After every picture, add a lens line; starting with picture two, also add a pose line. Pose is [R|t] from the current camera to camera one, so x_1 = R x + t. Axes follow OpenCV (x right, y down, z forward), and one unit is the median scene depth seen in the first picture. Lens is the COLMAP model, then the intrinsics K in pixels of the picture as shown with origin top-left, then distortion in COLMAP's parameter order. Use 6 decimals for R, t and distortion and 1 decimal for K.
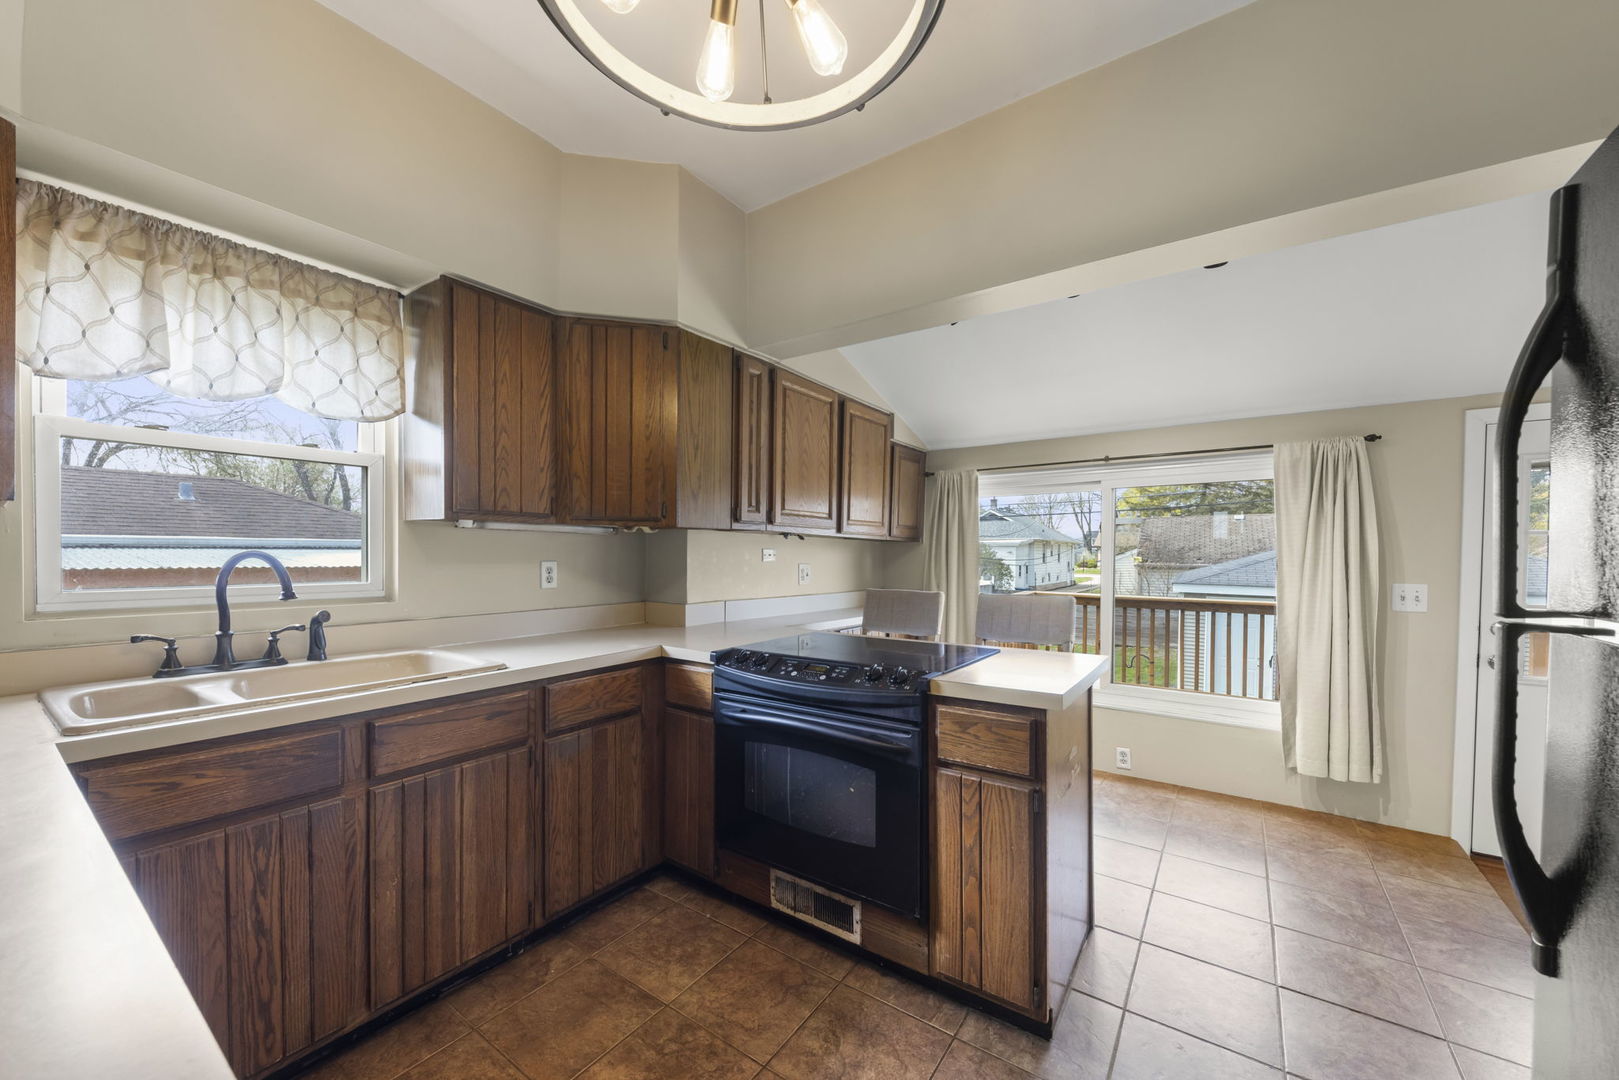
lens RADIAL K [[602.6, 0, 809.5], [0, 602.6, 540.0], [0, 0, 1]] dist [-0.001029, -0.000115]
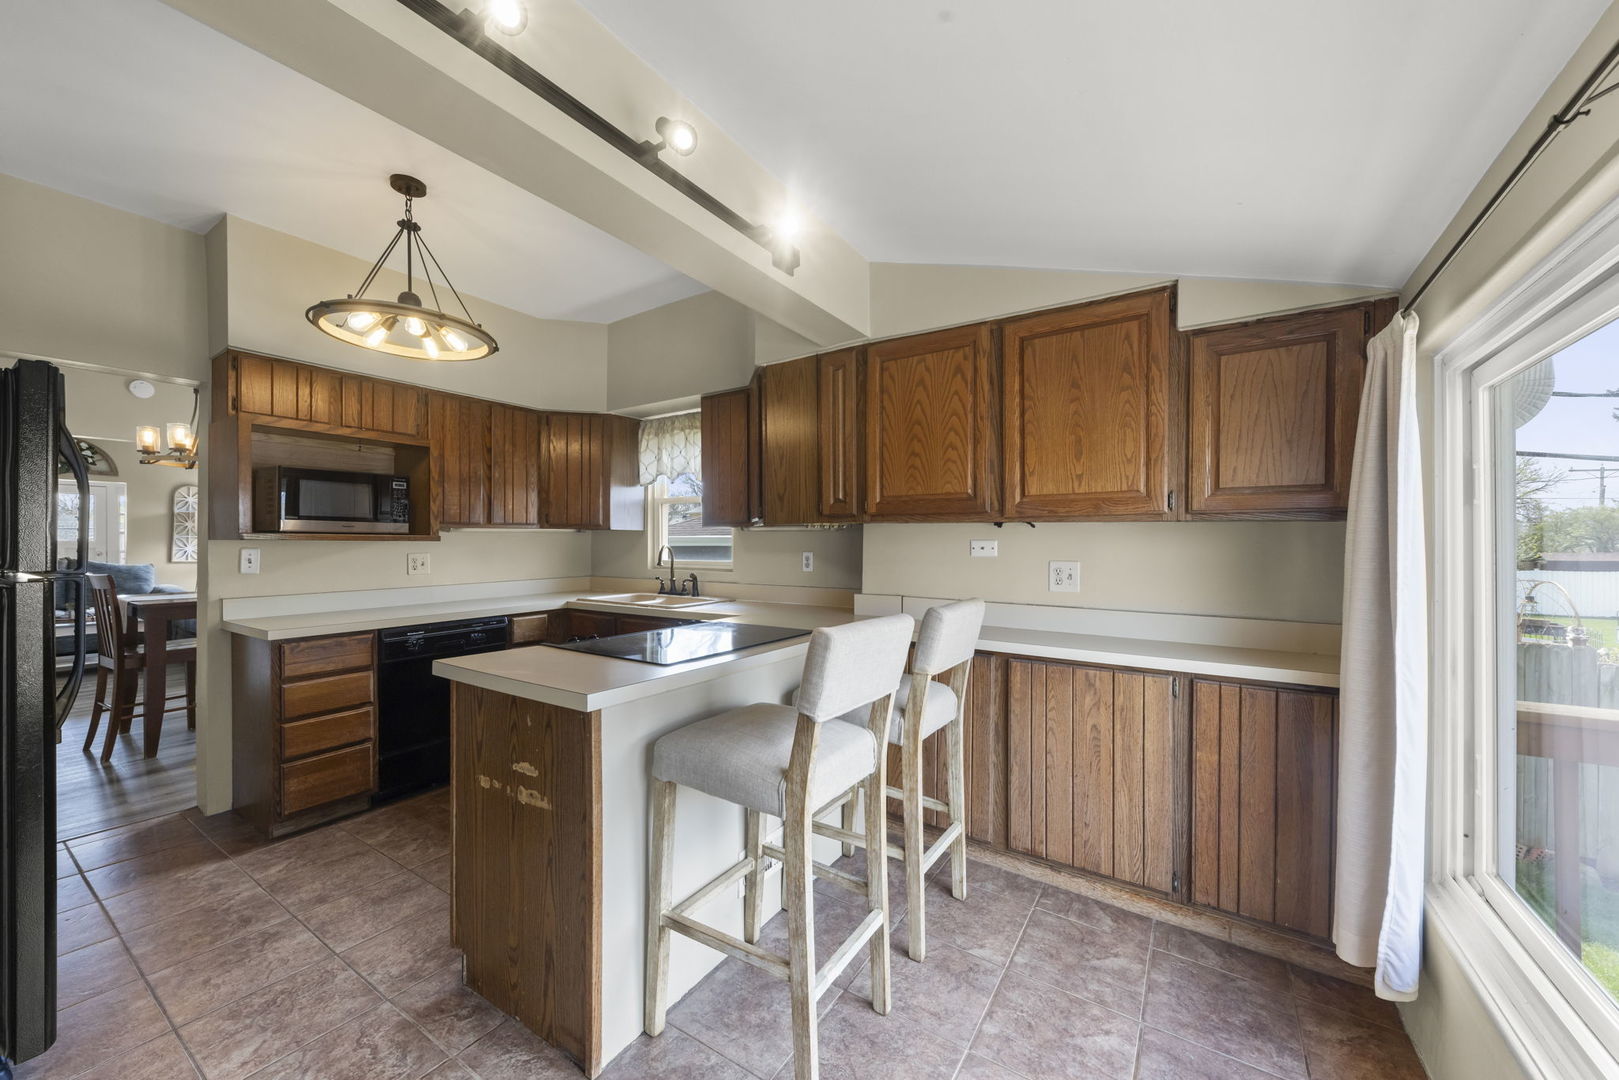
lens RADIAL K [[602.6, 0, 809.5], [0, 602.6, 540.0], [0, 0, 1]] dist [-0.001029, -0.000115]
pose [[0.030025, -0.011738, -0.999480, 0.946179], [0.019552, 0.999747, -0.011154, 0.023175], [0.999358, -0.019207, 0.030247, 0.955655]]
